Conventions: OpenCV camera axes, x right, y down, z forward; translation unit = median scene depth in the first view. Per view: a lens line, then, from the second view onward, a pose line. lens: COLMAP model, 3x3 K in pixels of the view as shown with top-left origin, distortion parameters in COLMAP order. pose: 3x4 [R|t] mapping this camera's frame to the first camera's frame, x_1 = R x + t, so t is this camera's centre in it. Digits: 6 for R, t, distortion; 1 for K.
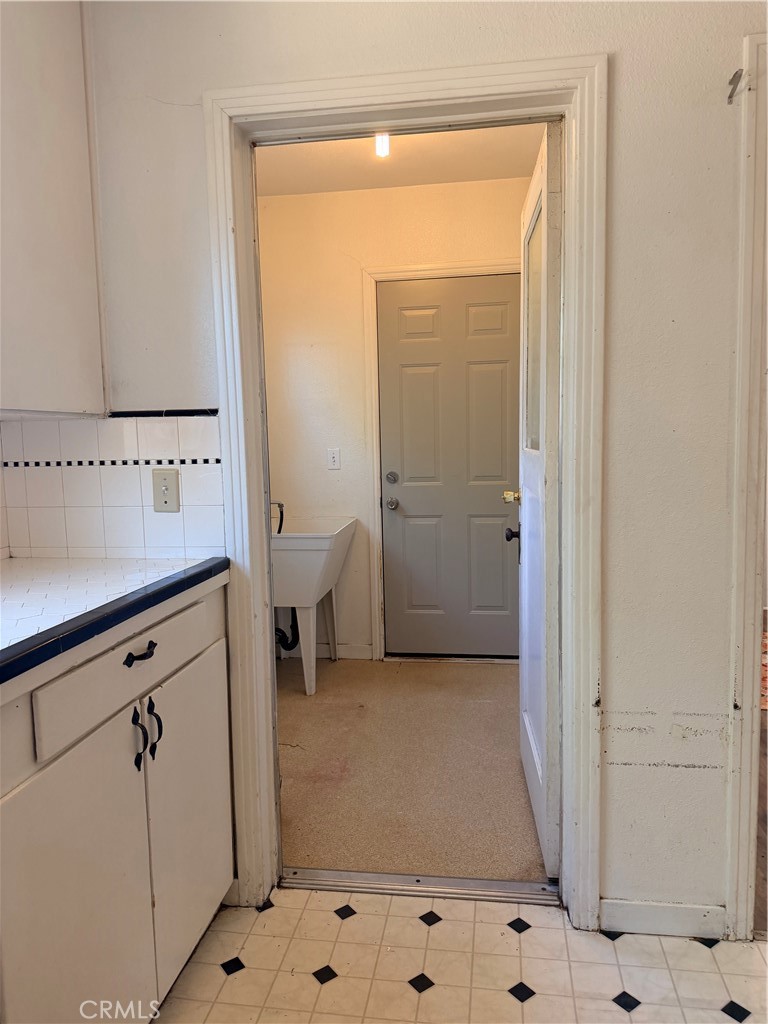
lens RADIAL K [[749.0, 0, 384.0], [0, 749.0, 512.0], [0, 0, 1]] dist [0.087783, -0.000162]
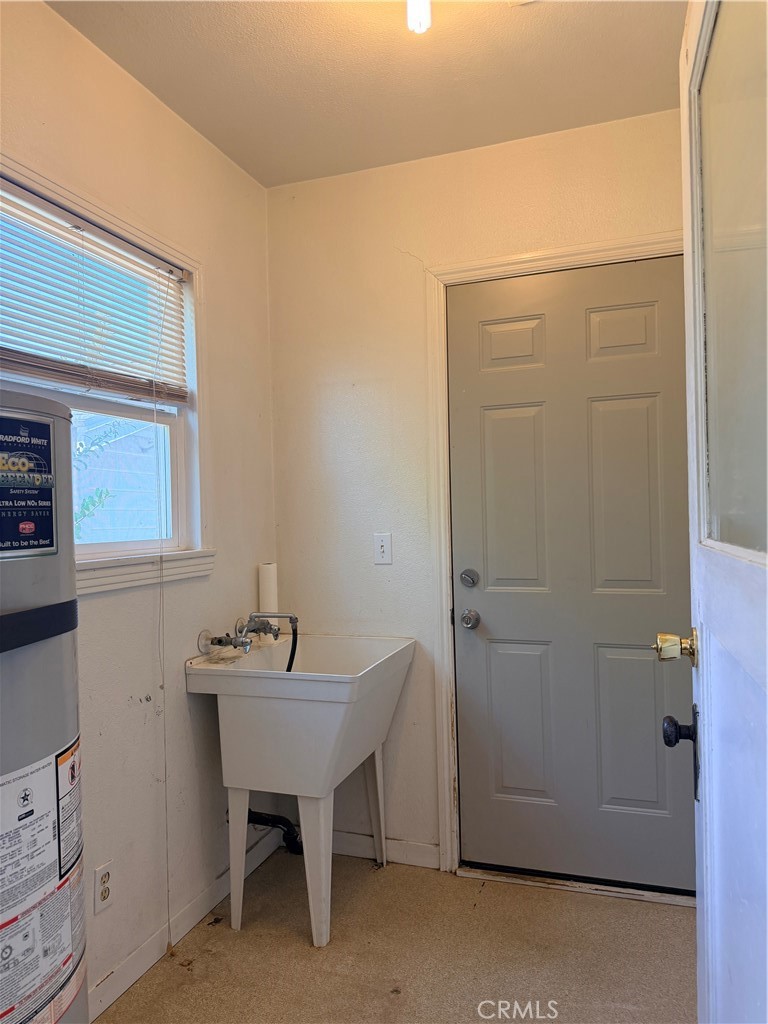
lens RADIAL K [[711.2, 0, 384.0], [0, 711.2, 512.0], [0, 0, 1]] dist [0.071946, -0.131700]
pose [[0.979712, -0.003461, -0.200380, 0.061863], [-0.017767, 0.994414, -0.104045, -0.037885], [0.199621, 0.105495, 0.974178, 0.388443]]
